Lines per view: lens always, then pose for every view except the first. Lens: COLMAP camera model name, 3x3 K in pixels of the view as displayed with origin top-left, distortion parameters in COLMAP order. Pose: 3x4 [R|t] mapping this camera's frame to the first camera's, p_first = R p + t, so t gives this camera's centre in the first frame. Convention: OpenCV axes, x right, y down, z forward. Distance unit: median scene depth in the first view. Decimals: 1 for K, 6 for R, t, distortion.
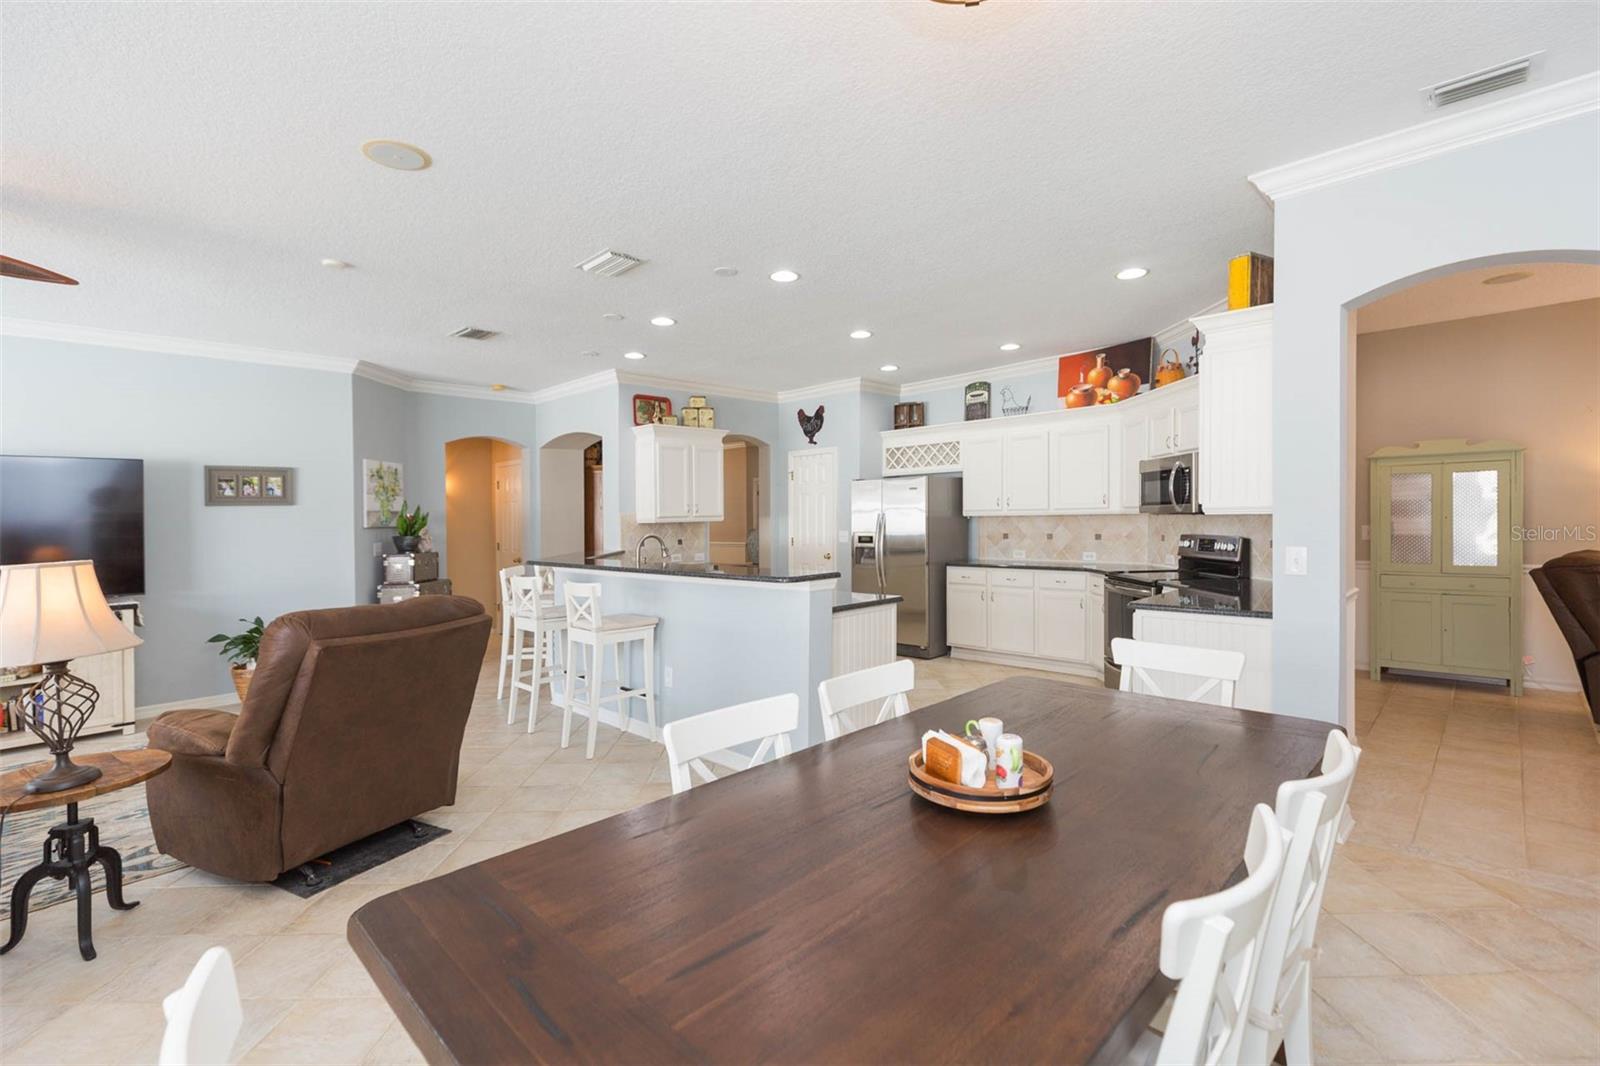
lens RADIAL K [[714.0, 0, 800.0], [0, 714.0, 533.0], [0, 0, 1]] dist [0.013575, 0.000046]
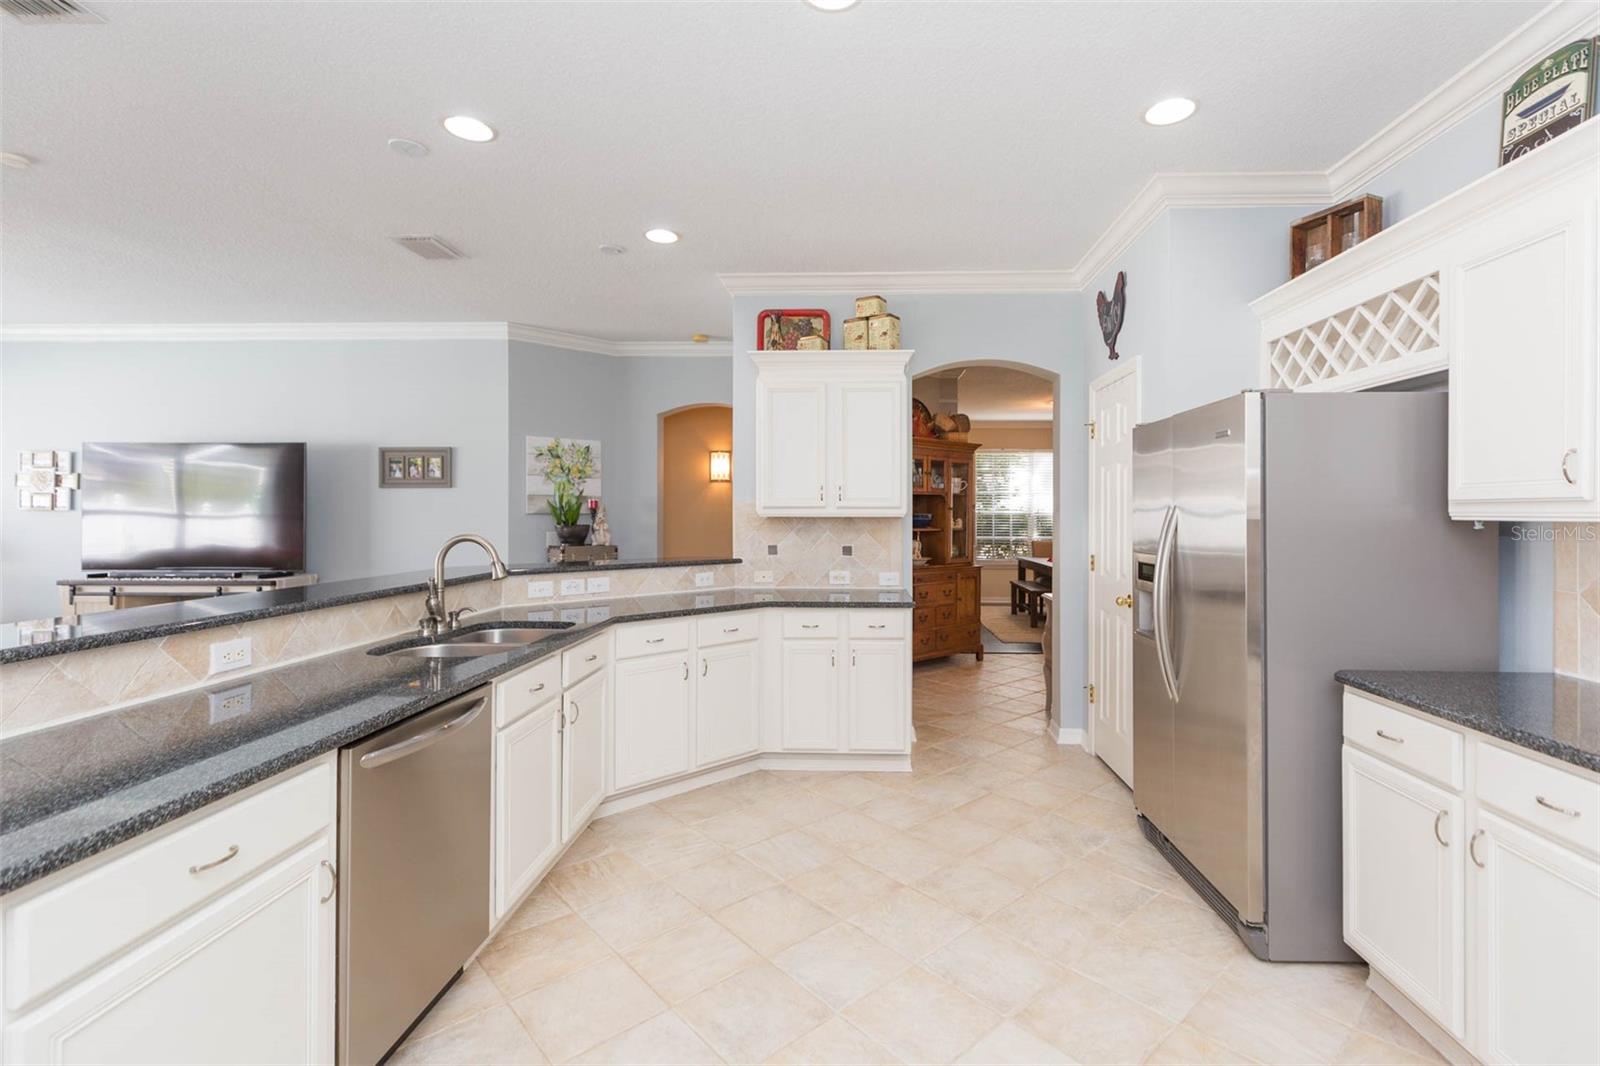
lens RADIAL K [[723.5, 0, 840.7], [0, 723.5, 507.9], [0, 0, 1]] dist [0.000333, -0.000249]
pose [[0.680246, 0.016046, -0.732808, 0.285408], [-0.035097, 0.999327, -0.010697, -0.017005], [0.732143, 0.032996, 0.680351, 0.631356]]
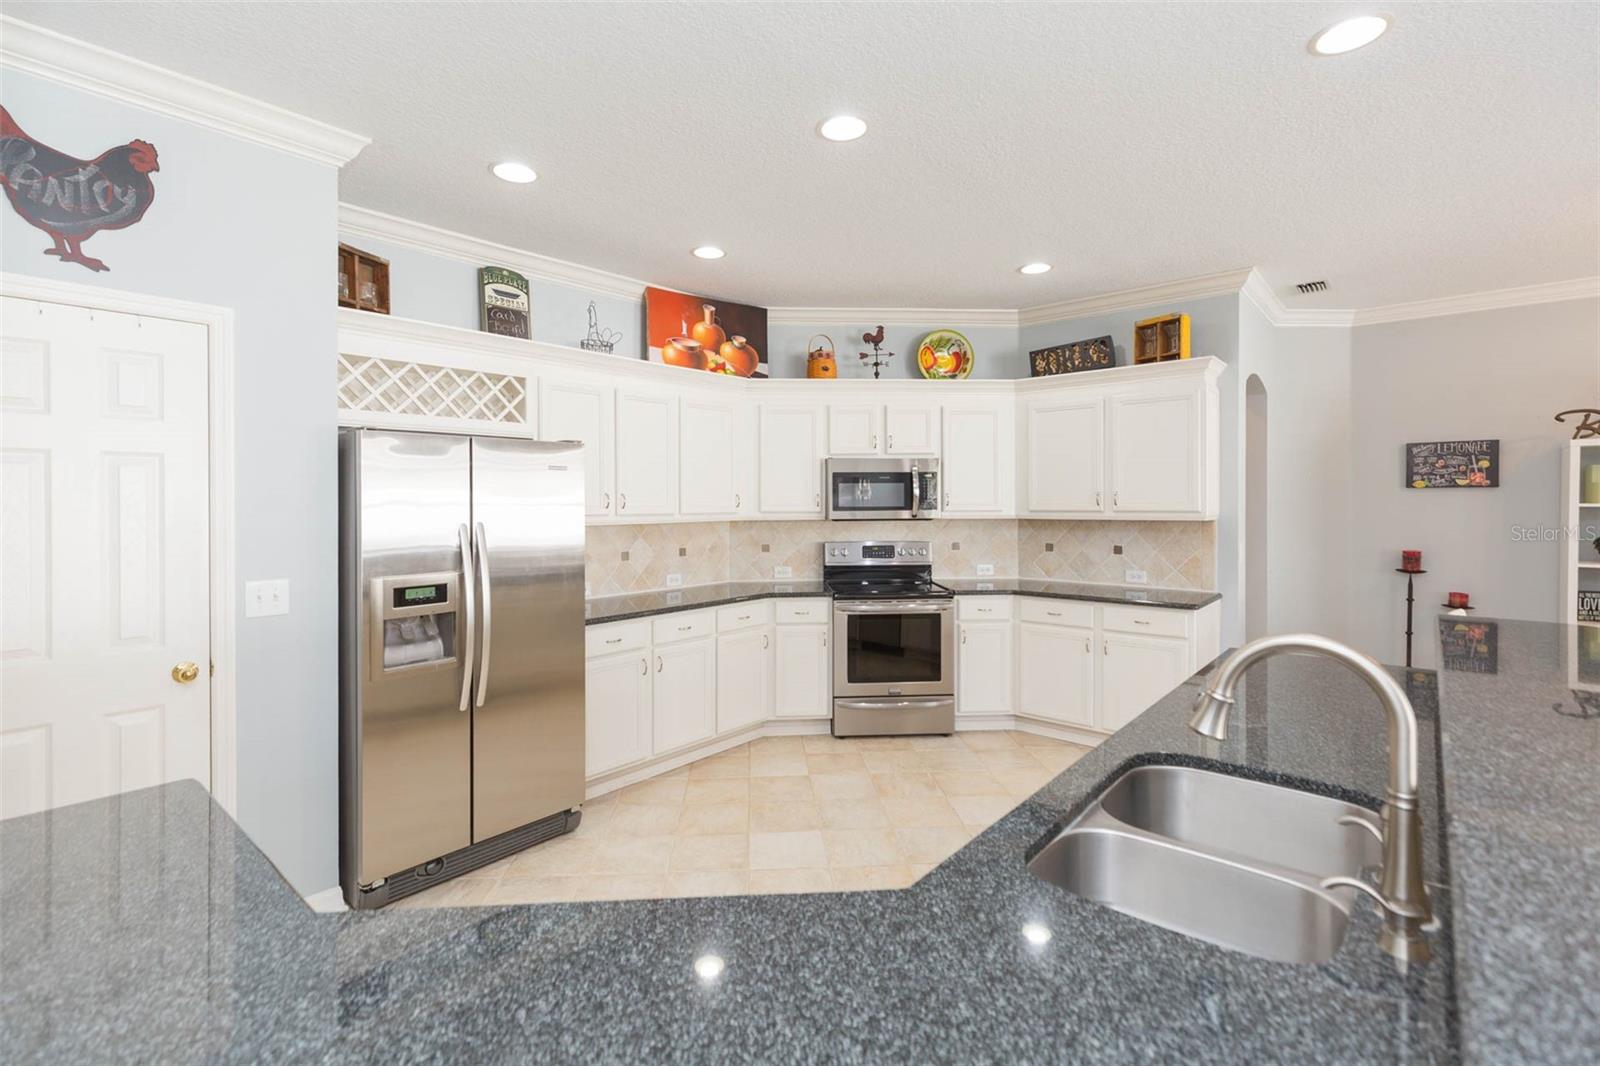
lens RADIAL K [[727.0, 0, 789.4], [0, 727.0, 510.4], [0, 0, 1]] dist [0.001217, -0.000069]
pose [[-0.056879, 0.005546, 0.998366, -0.306118], [0.030236, 0.999535, -0.003830, -0.028665], [-0.997923, 0.029968, -0.057020, 0.873768]]
